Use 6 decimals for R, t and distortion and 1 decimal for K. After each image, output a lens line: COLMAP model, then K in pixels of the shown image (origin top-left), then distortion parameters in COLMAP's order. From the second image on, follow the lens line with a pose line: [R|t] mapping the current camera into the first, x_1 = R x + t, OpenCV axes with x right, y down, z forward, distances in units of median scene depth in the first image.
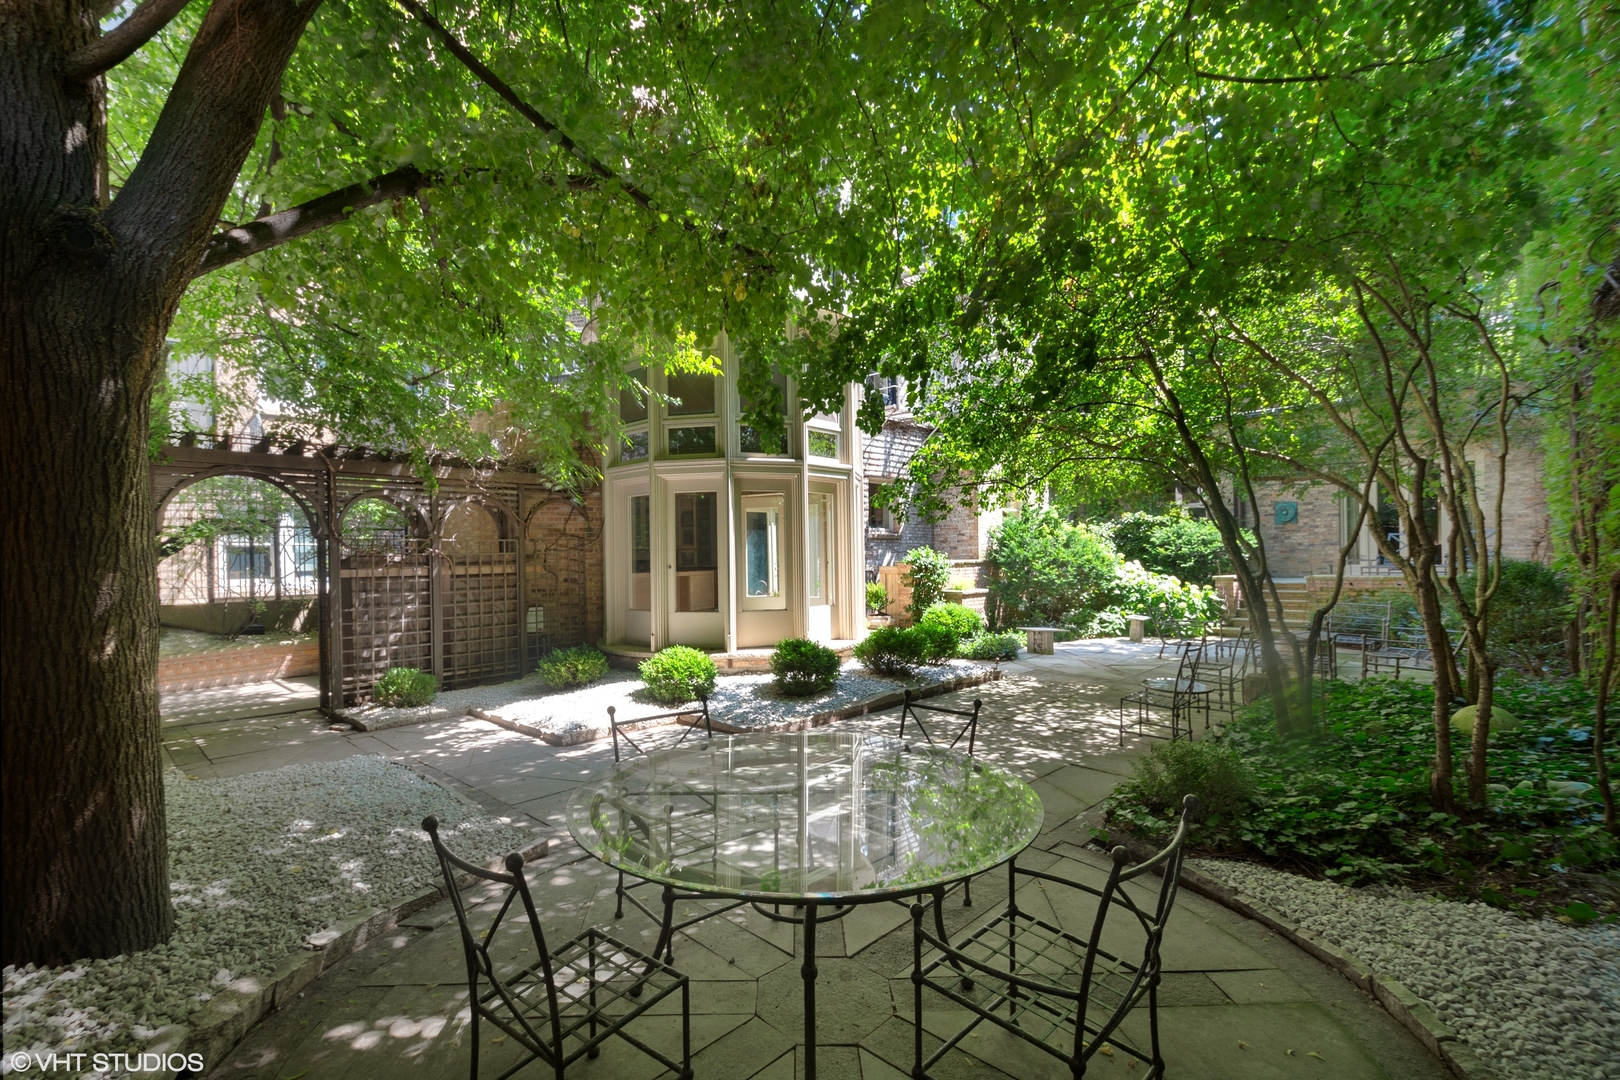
lens RADIAL K [[724.5, 0, 815.4], [0, 724.5, 556.2], [0, 0, 1]] dist [0.006661, -0.002187]
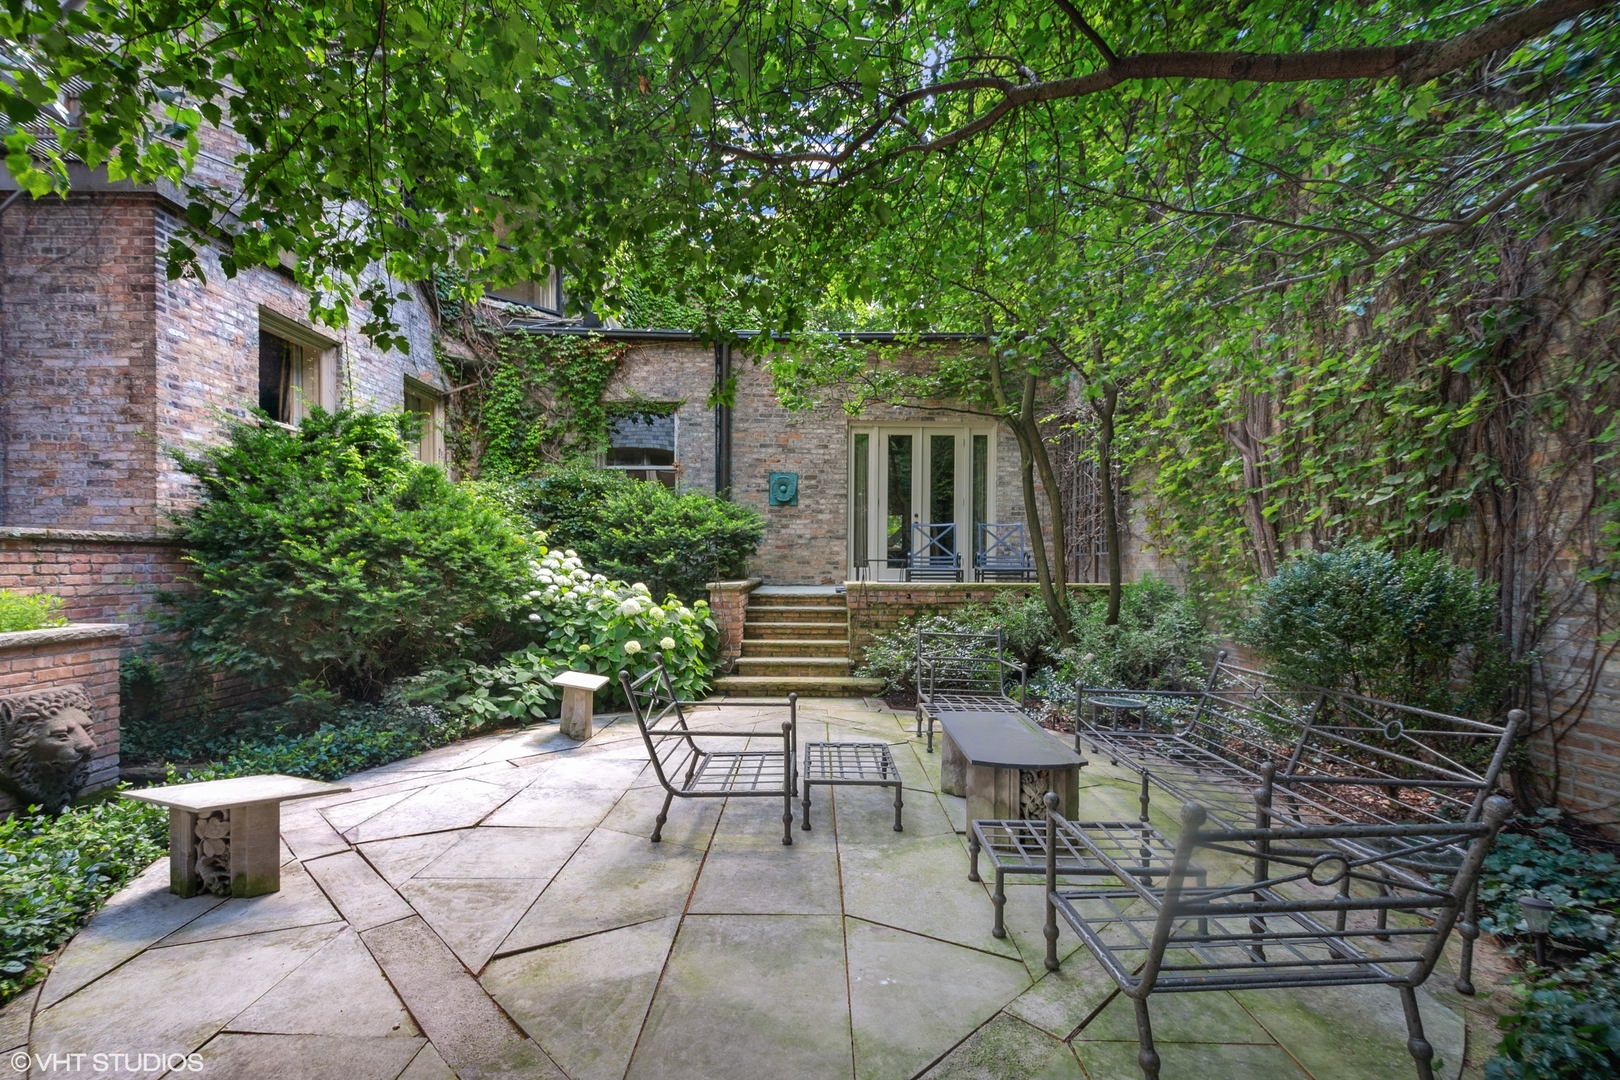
lens RADIAL K [[724.5, 0, 795.8], [0, 724.5, 577.7], [0, 0, 1]] dist [0.006661, -0.002187]
pose [[0.739975, 0.007394, 0.672594, 0.237675], [-0.017077, 0.999824, 0.007796, 0.018694], [-0.672417, -0.017254, 0.739971, 0.568463]]
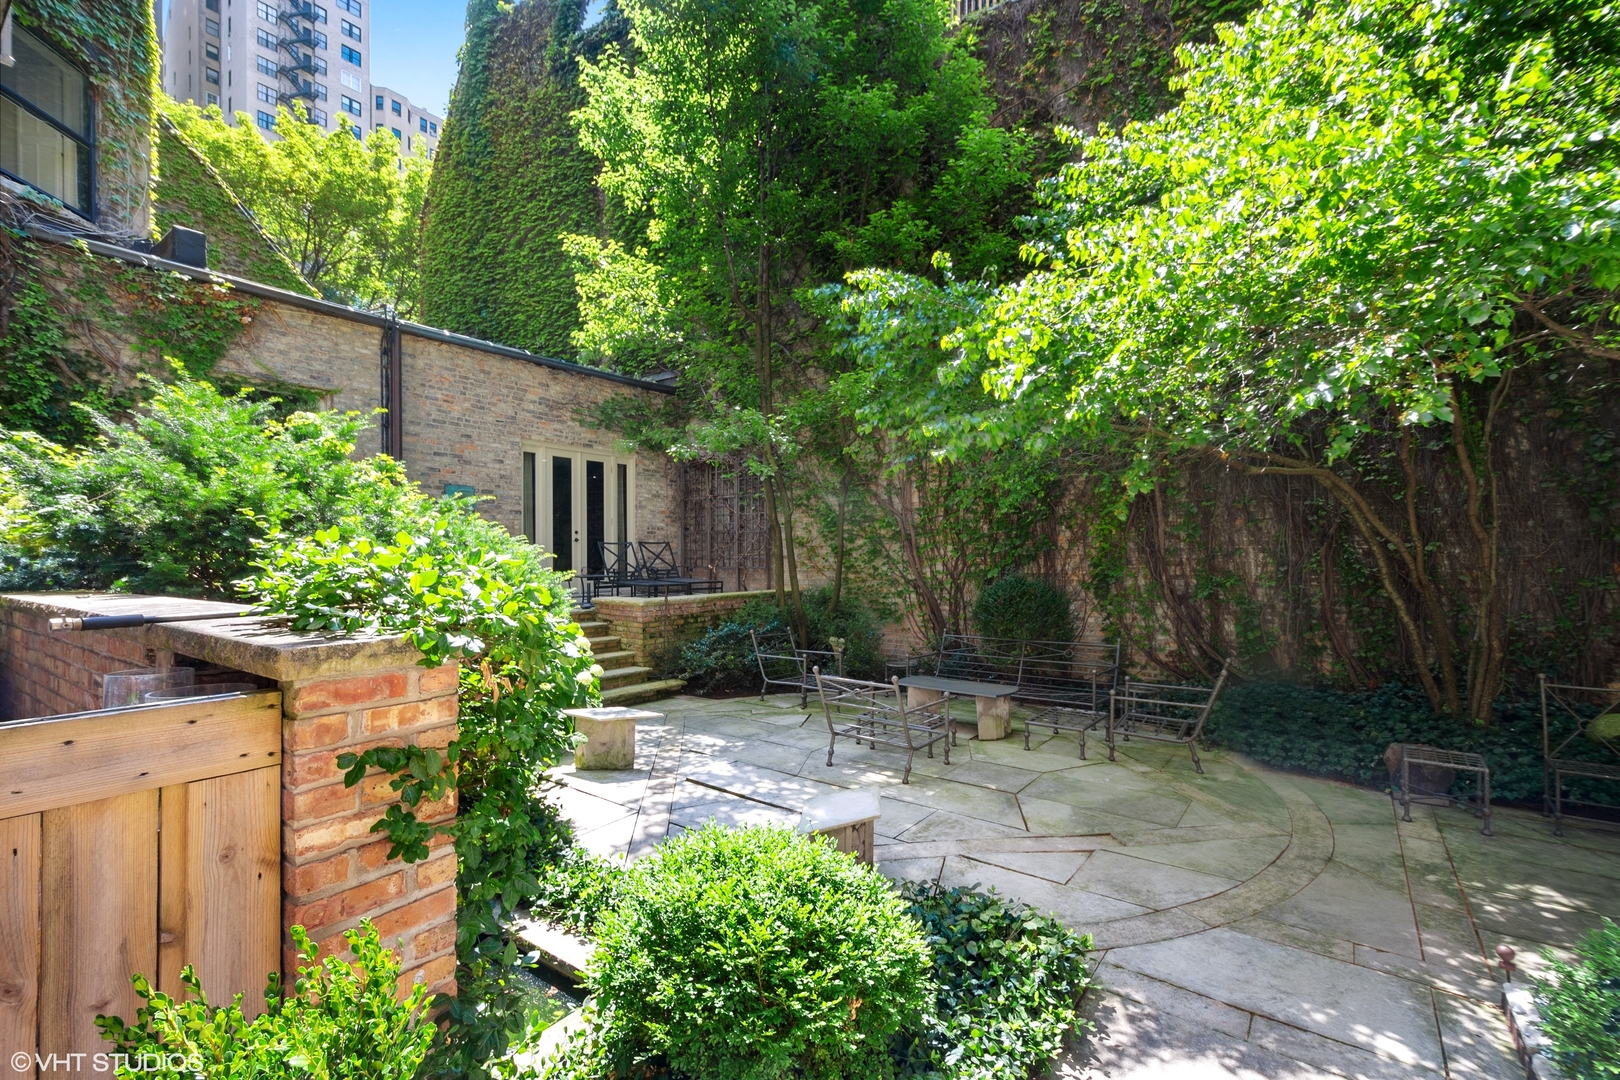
lens RADIAL K [[724.5, 0, 804.8], [0, 724.5, 554.3], [0, 0, 1]] dist [0.006661, -0.002187]
pose [[-0.103476, 0.017379, 0.994480, -0.011228], [0.006166, 0.999839, -0.016831, -0.003228], [-0.994613, 0.004391, -0.103566, 0.883262]]
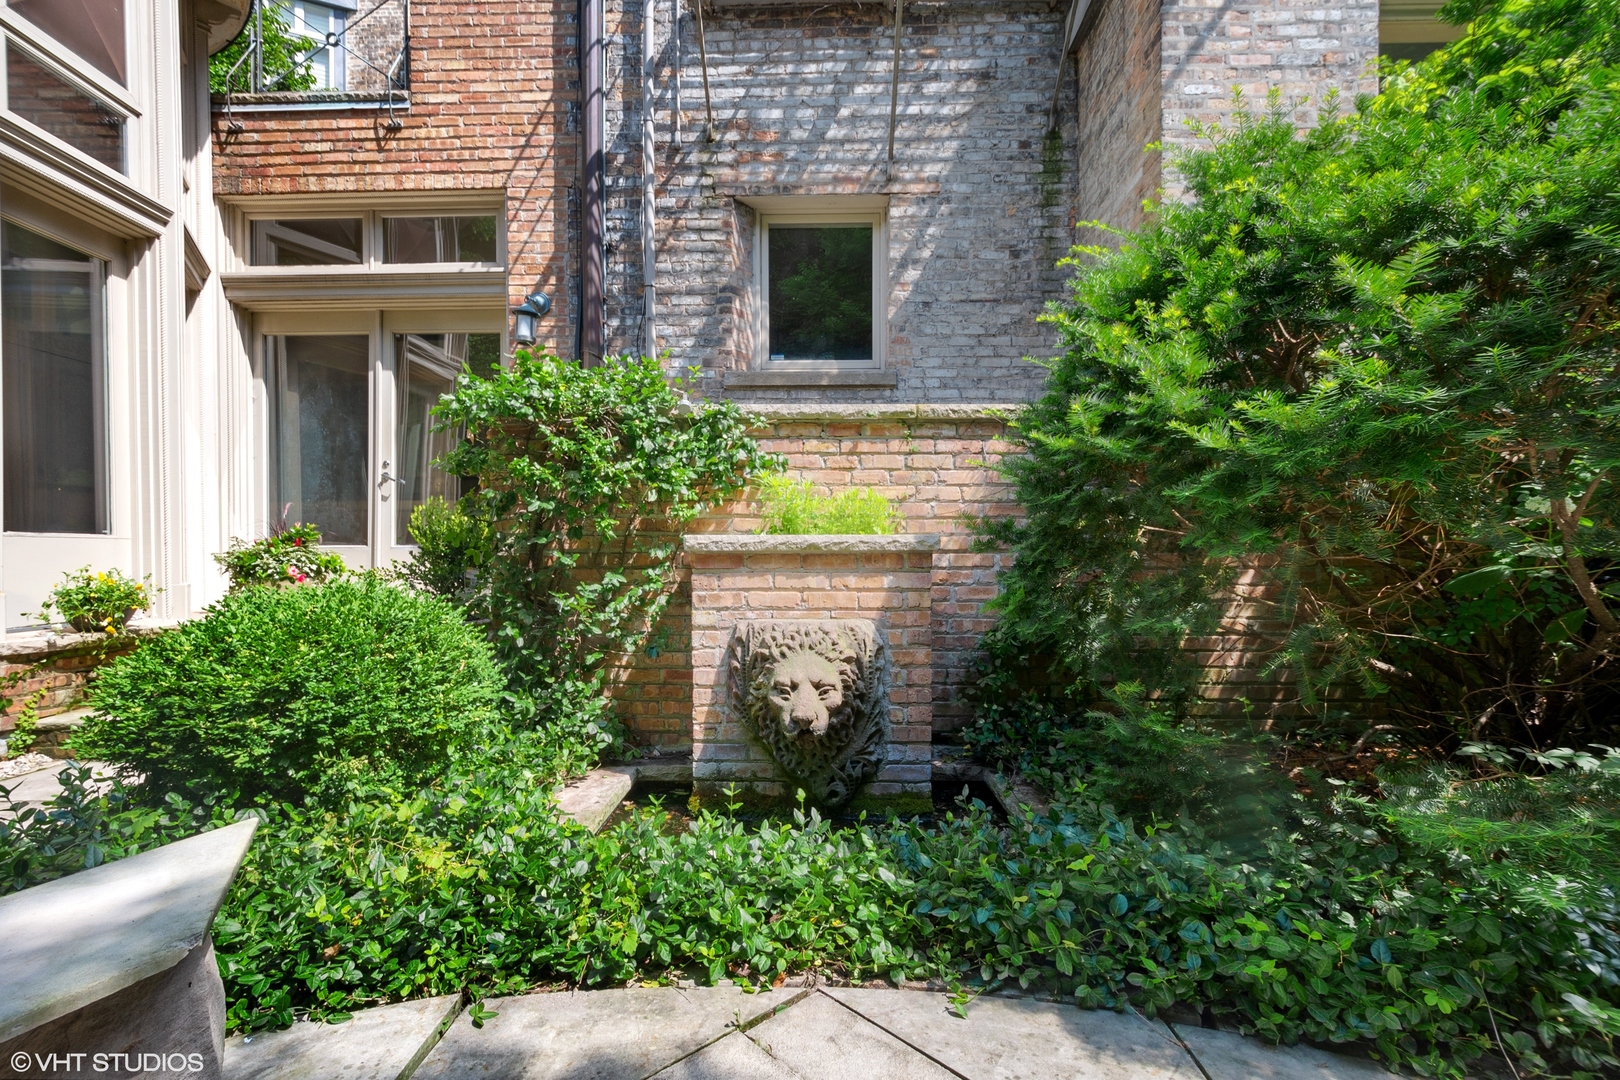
lens RADIAL K [[724.5, 0, 815.7], [0, 724.5, 555.0], [0, 0, 1]] dist [0.006661, -0.002187]
pose [[0.674771, 0.016512, -0.737842, 0.359119], [-0.008484, 0.999857, 0.014617, 0.050168], [0.737978, -0.003603, 0.674815, 0.854496]]
